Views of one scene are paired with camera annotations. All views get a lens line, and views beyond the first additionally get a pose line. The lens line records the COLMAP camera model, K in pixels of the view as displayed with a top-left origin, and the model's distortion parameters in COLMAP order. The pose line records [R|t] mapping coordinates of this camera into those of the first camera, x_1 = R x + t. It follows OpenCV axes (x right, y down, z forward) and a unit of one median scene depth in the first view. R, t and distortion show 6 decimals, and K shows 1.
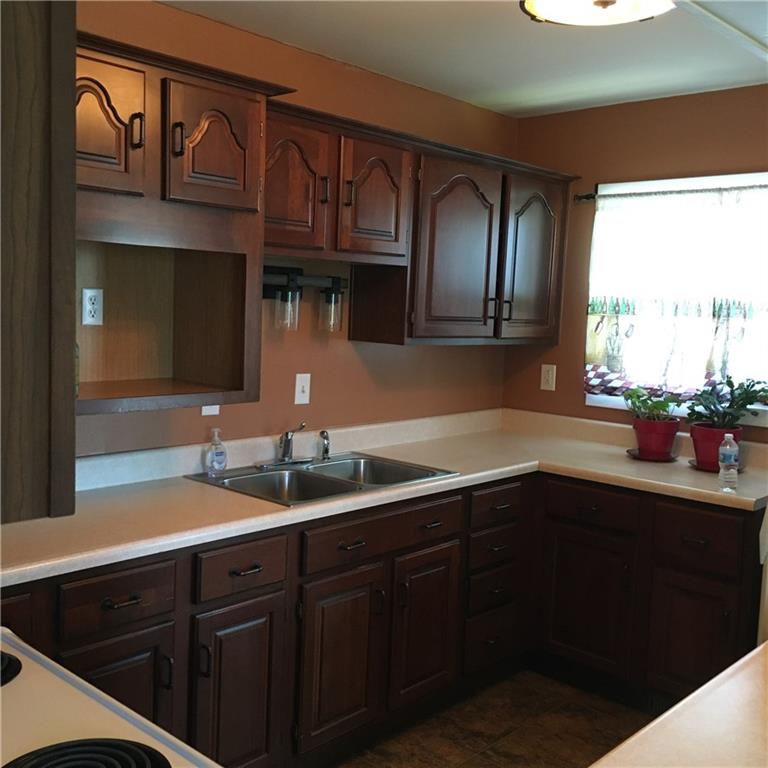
lens RADIAL K [[873.2, 0, 384.0], [0, 873.2, 384.0], [0, 0, 1]] dist [-0.001054, -0.000161]
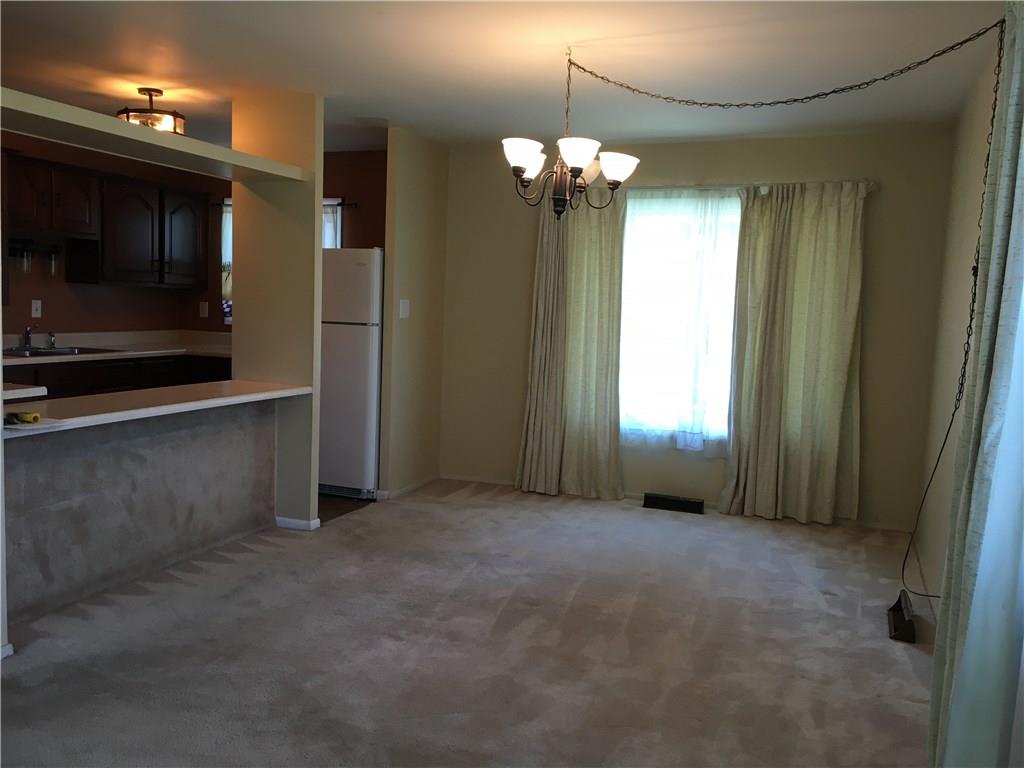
lens RADIAL K [[868.6, 0, 512.0], [0, 868.6, 384.0], [0, 0, 1]] dist [0.089491, -0.119928]
pose [[0.926564, -0.036993, 0.374313, 0.115558], [0.031718, 0.999292, 0.020245, 0.141514], [-0.374797, -0.006886, 0.927082, -0.942876]]
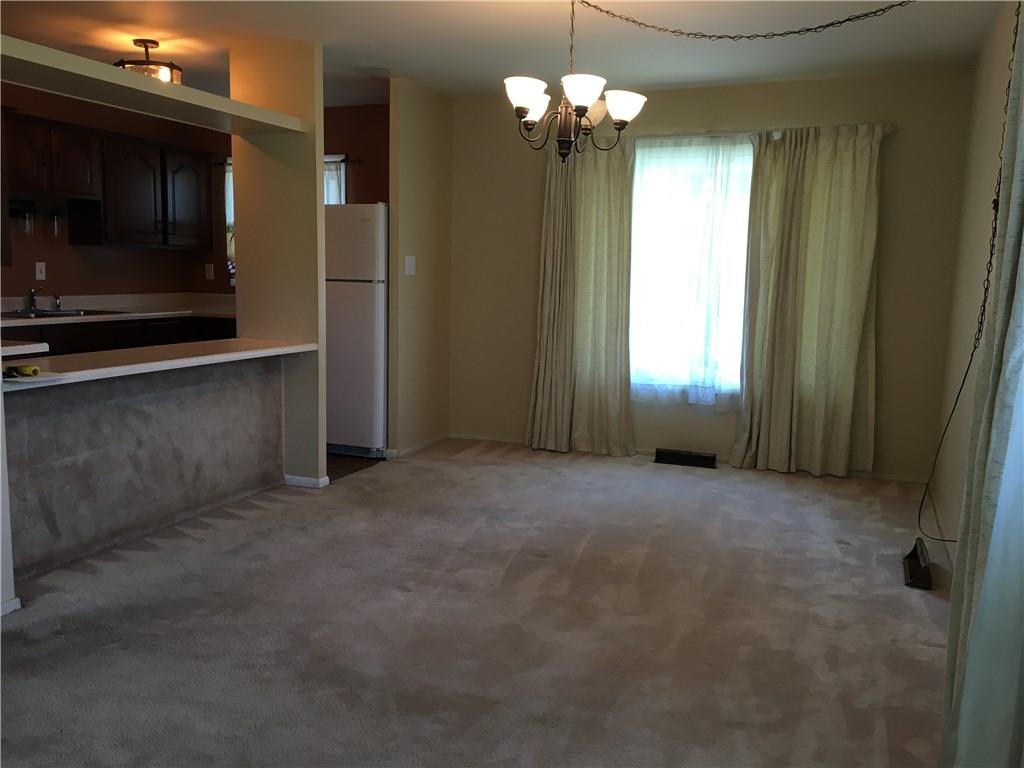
lens RADIAL K [[868.6, 0, 512.0], [0, 868.6, 384.0], [0, 0, 1]] dist [0.089491, -0.119928]
pose [[0.931360, -0.063063, 0.358597, 0.128738], [0.046107, 0.997385, 0.055651, 0.164808], [-0.361169, -0.035297, 0.931832, -0.928460]]
